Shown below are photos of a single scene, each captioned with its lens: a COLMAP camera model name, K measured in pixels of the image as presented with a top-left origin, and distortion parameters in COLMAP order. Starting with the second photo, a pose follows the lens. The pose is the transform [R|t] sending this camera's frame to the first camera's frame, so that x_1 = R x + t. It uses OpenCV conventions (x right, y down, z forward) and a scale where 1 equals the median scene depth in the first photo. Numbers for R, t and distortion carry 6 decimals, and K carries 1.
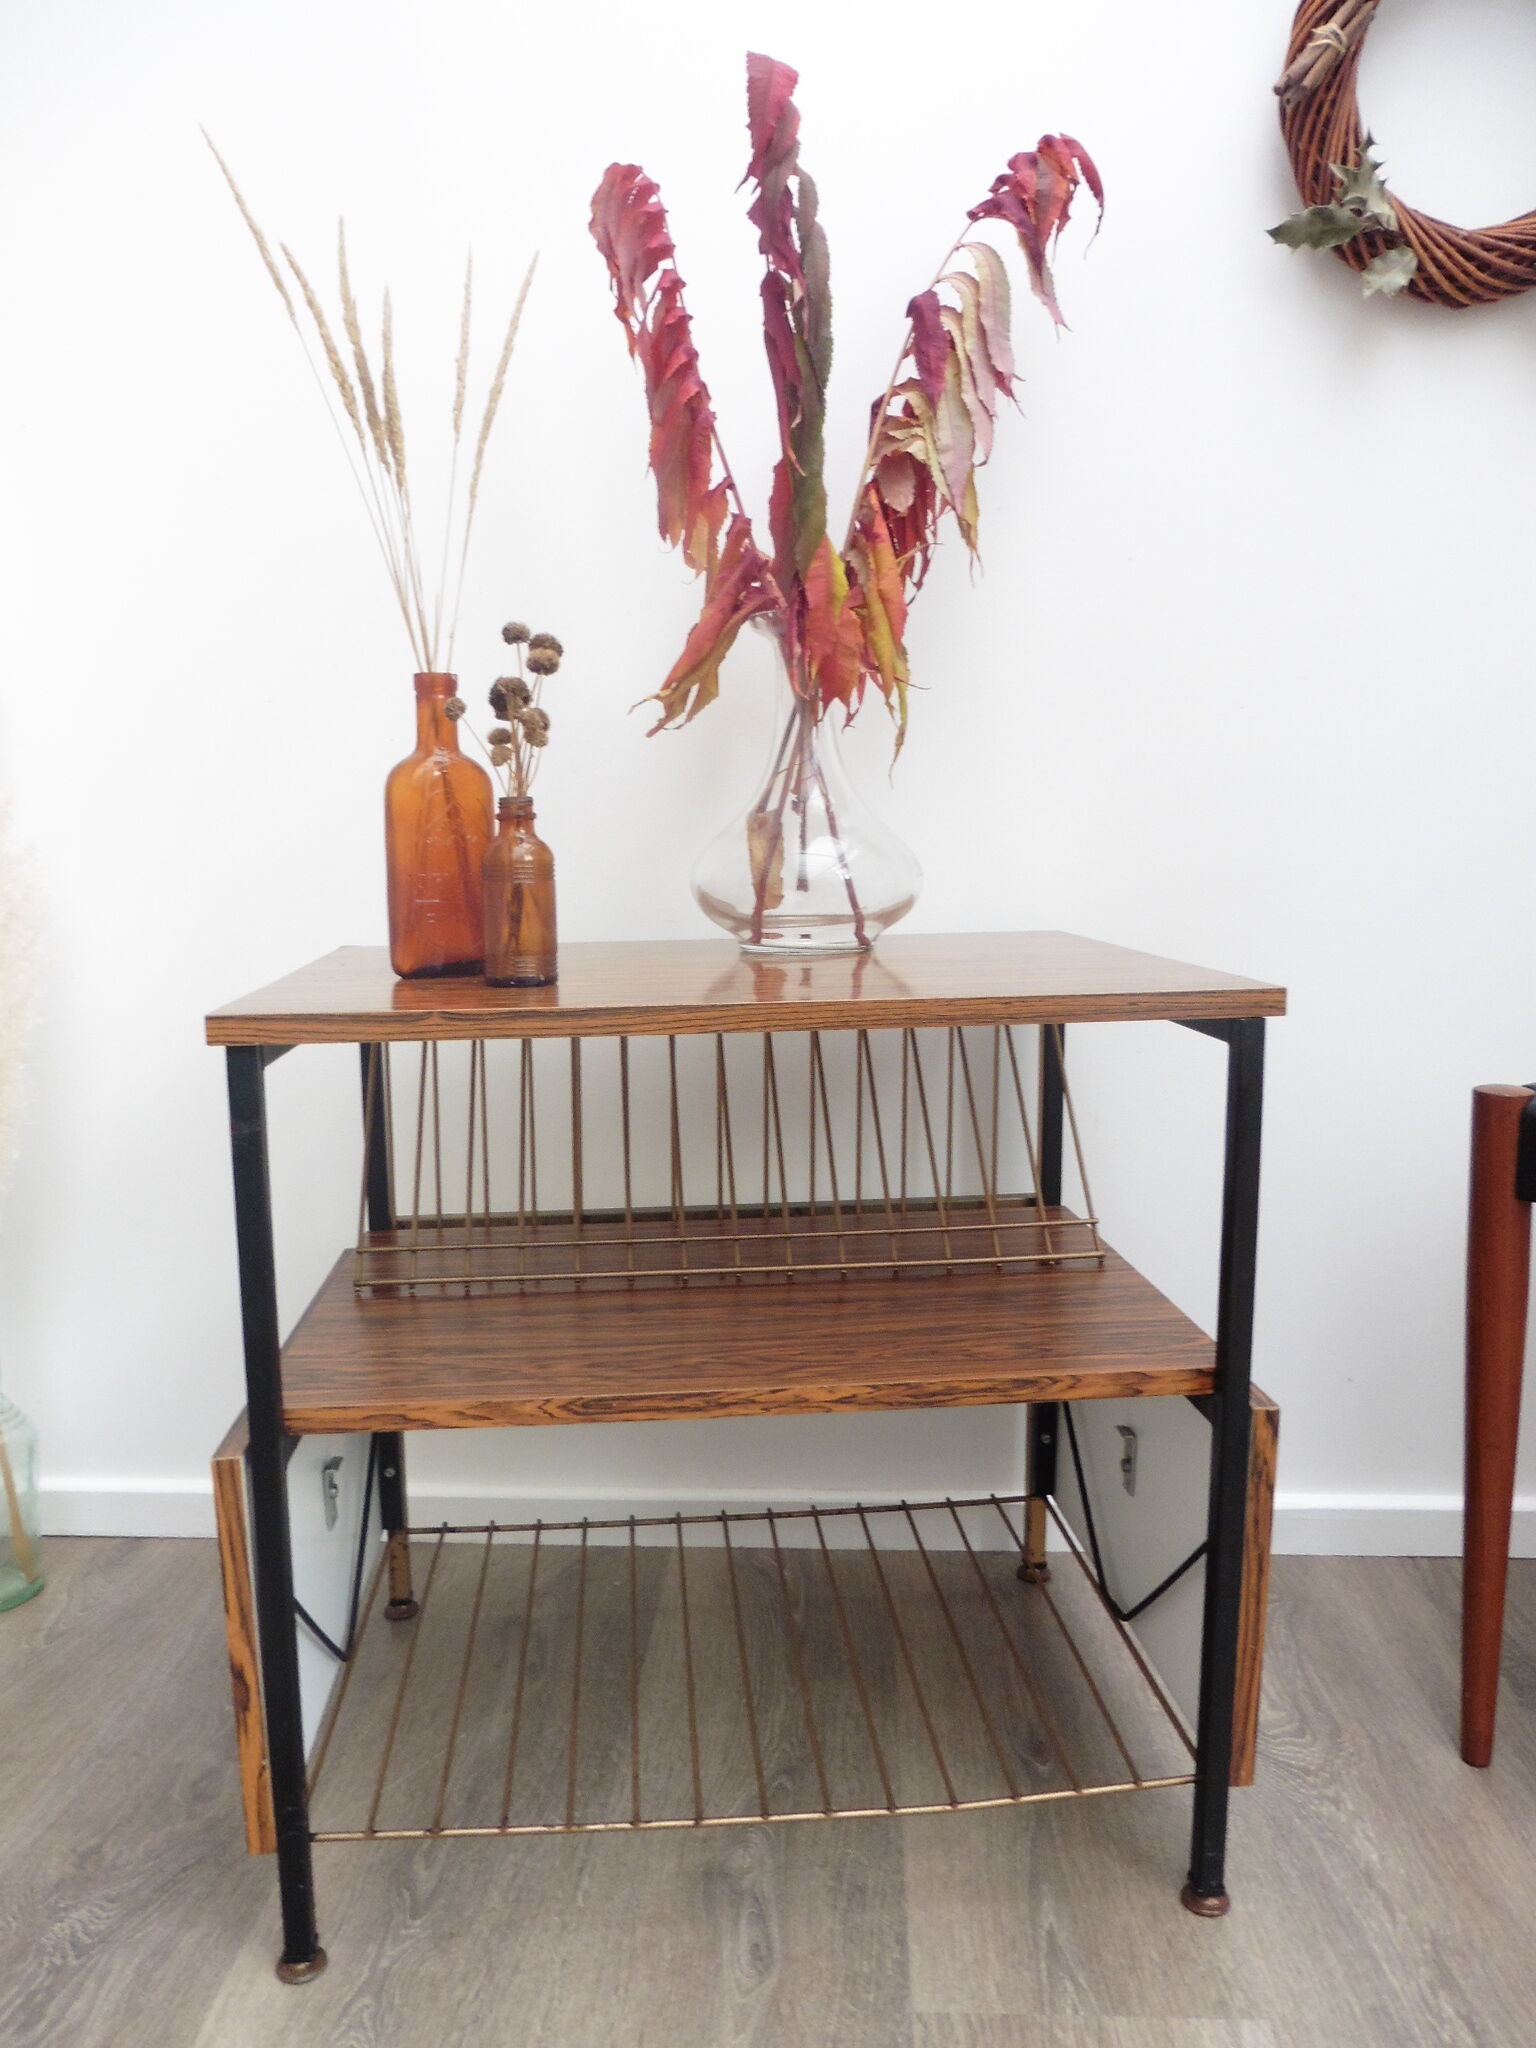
lens RADIAL K [[1528.6, 0, 768.0], [0, 1528.6, 1024.0], [0, 0, 1]] dist [-0.011651, 0.000477]
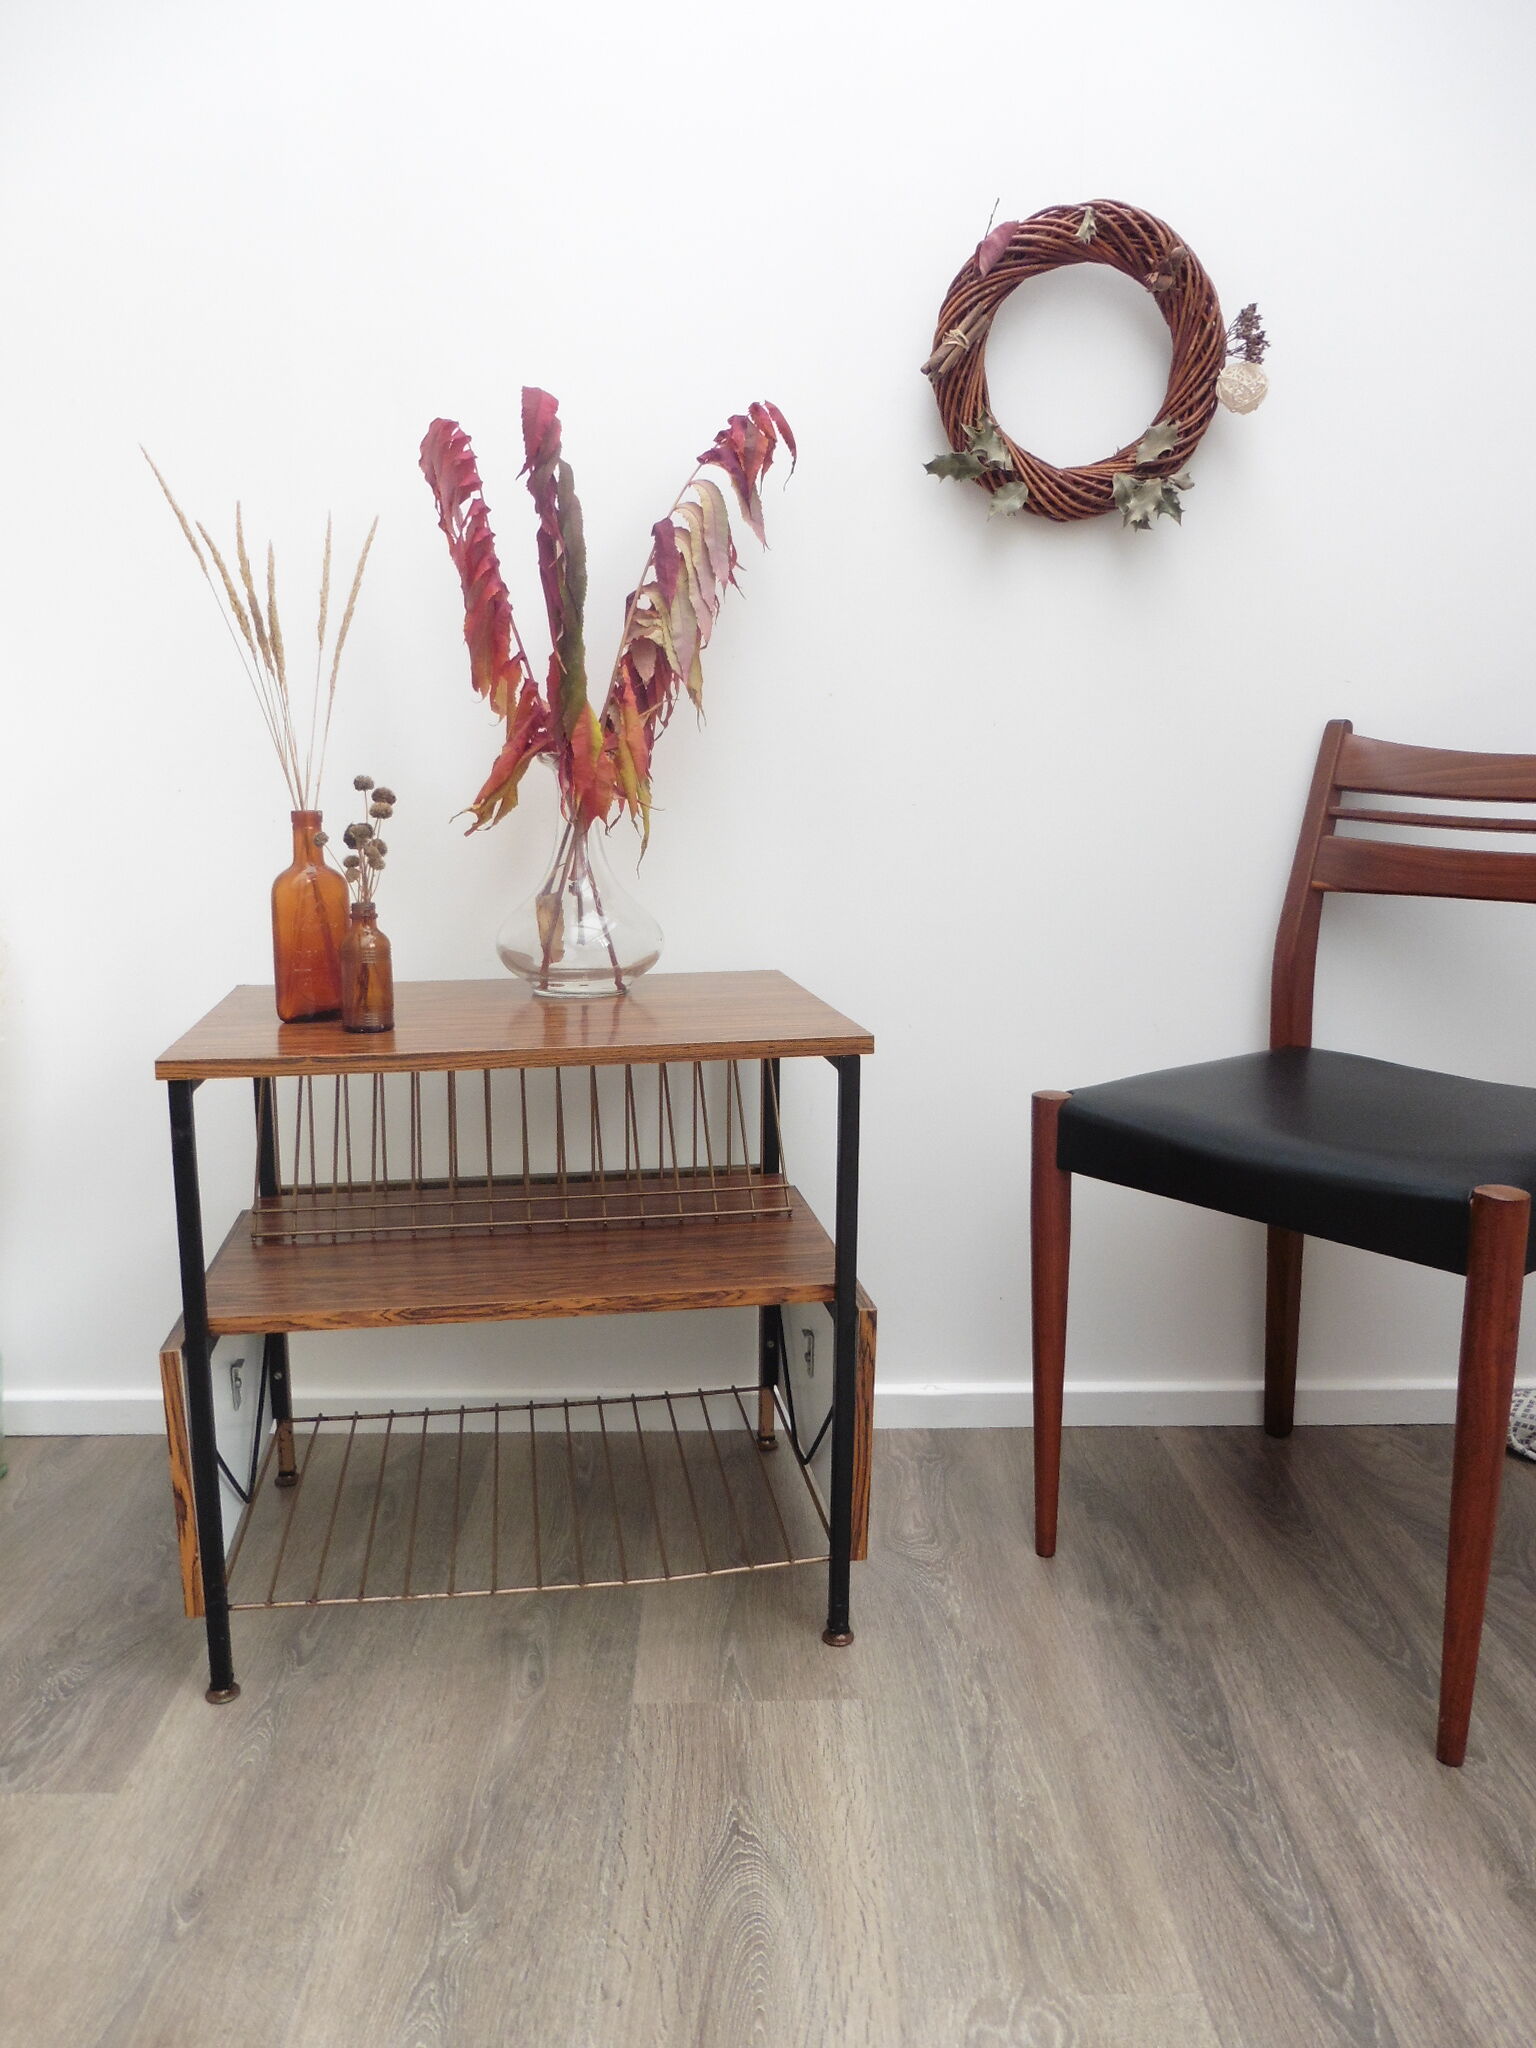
lens RADIAL K [[1515.9, 0, 768.8], [0, 1515.9, 1020.1], [0, 0, 1]] dist [-0.025332, 0.005043]
pose [[0.996912, -0.002073, 0.078502, 0.101653], [-0.000084, 0.999623, 0.027464, -0.071208], [-0.078529, -0.027385, 0.996536, -0.448607]]
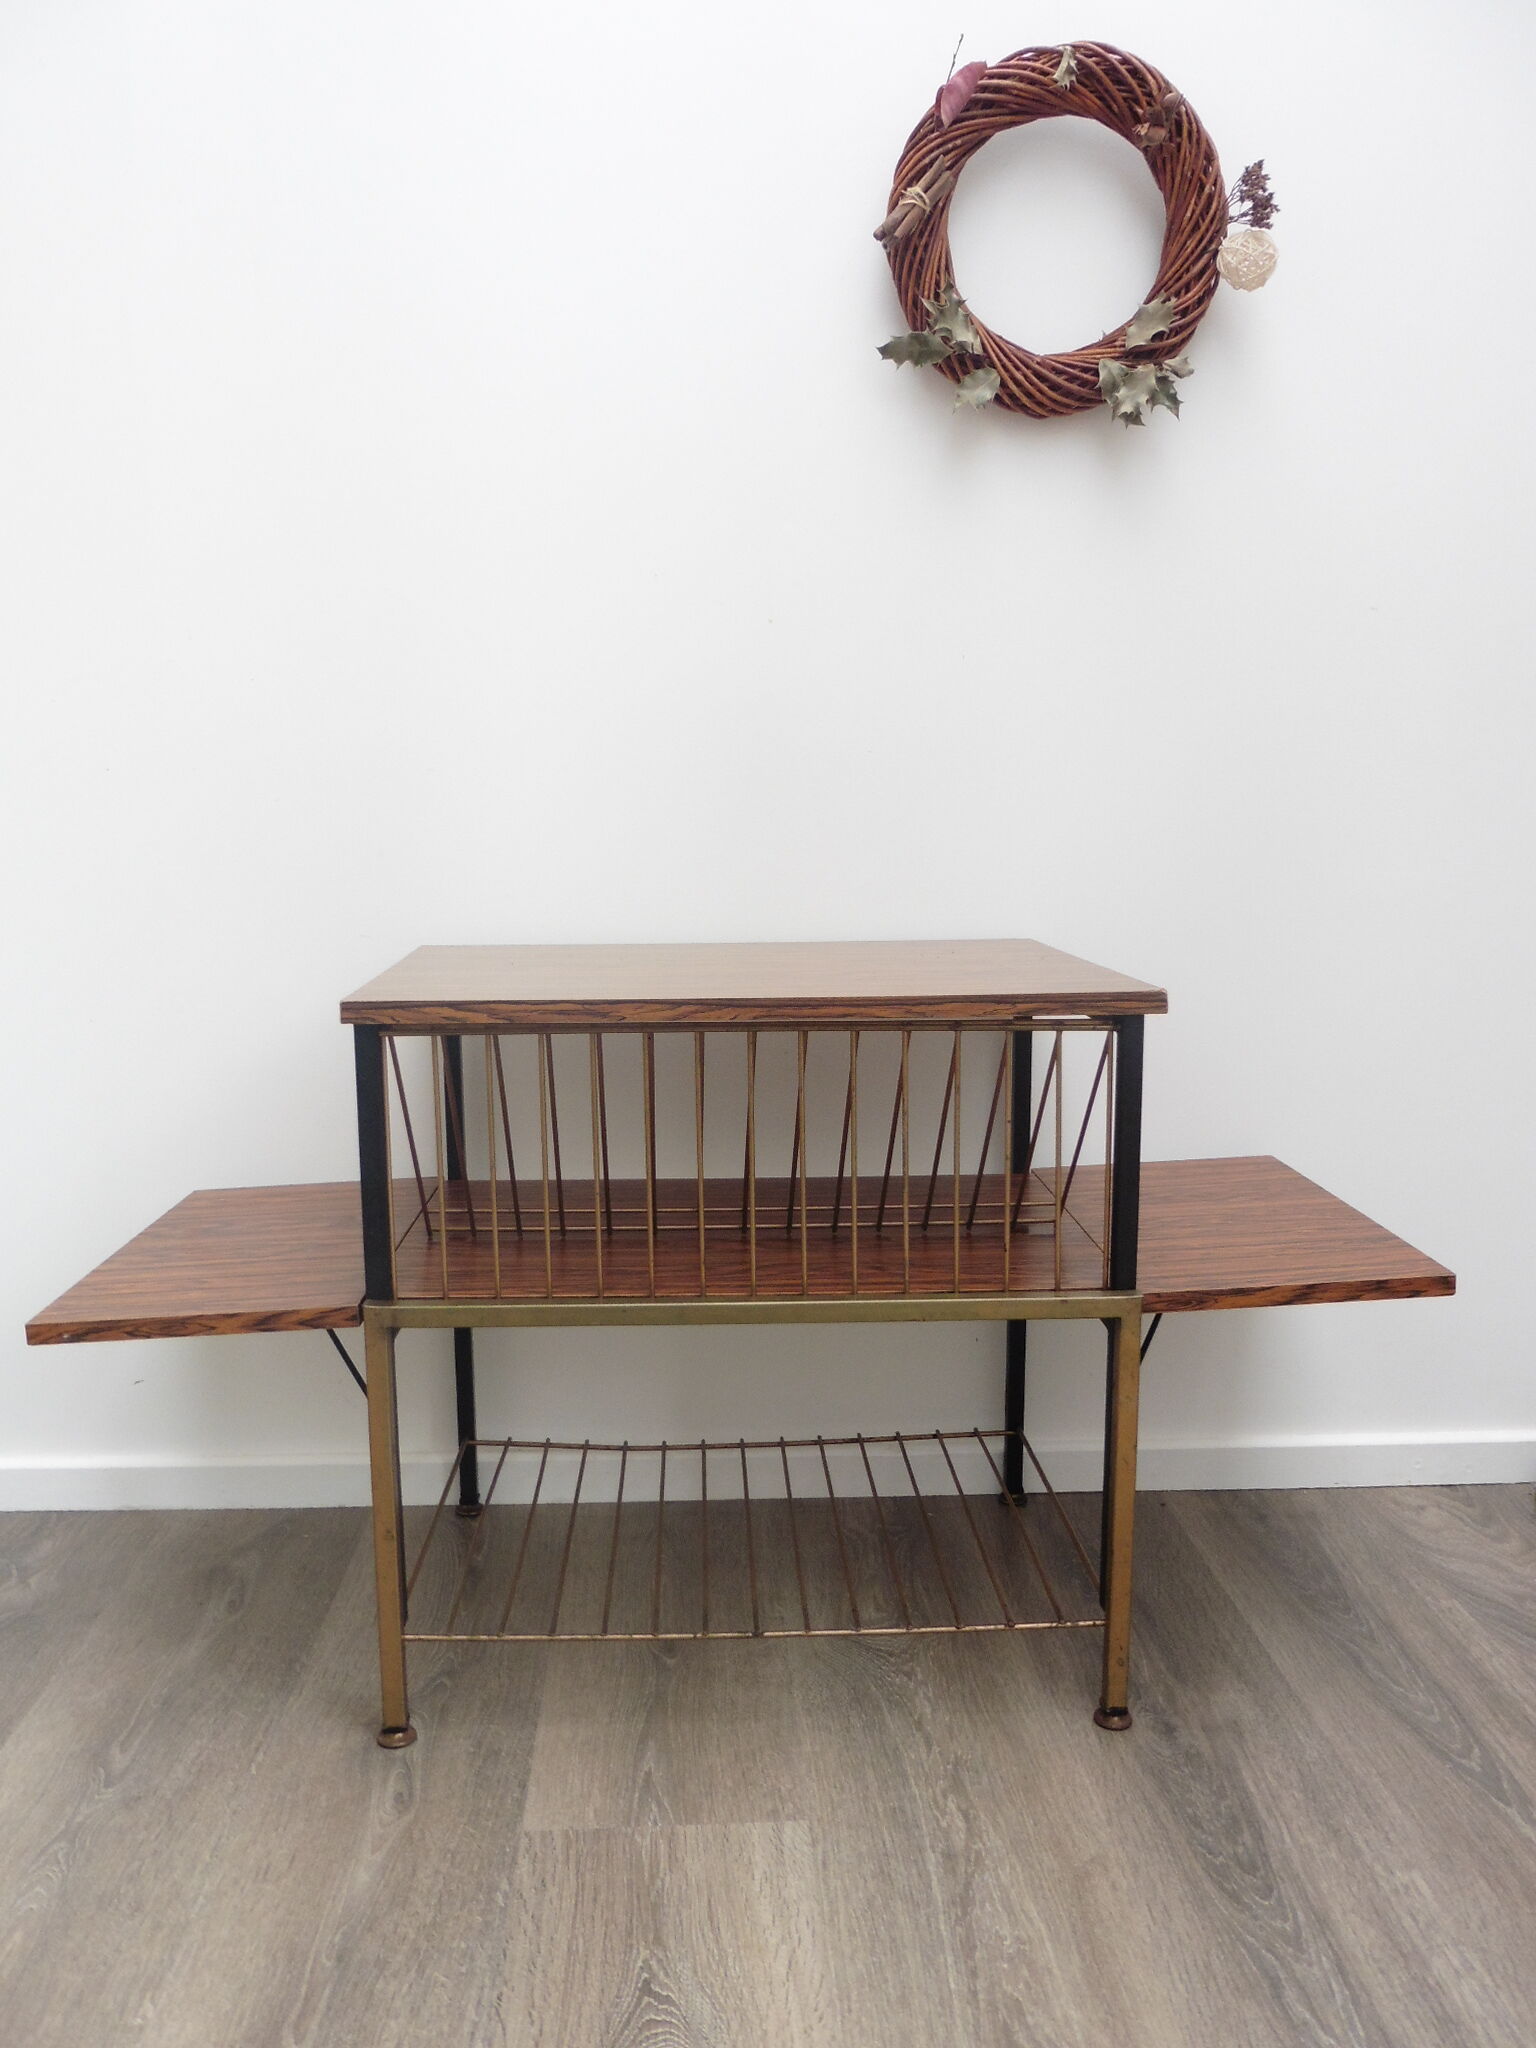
lens RADIAL K [[1648.0, 0, 768.0], [0, 1648.0, 1024.0], [0, 0, 1]] dist [-0.038416, 0.010280]
pose [[0.994174, -0.001872, 0.107770, 0.134734], [0.003006, 0.999942, -0.010356, 0.013954], [-0.107744, 0.010620, 0.994122, -0.294986]]
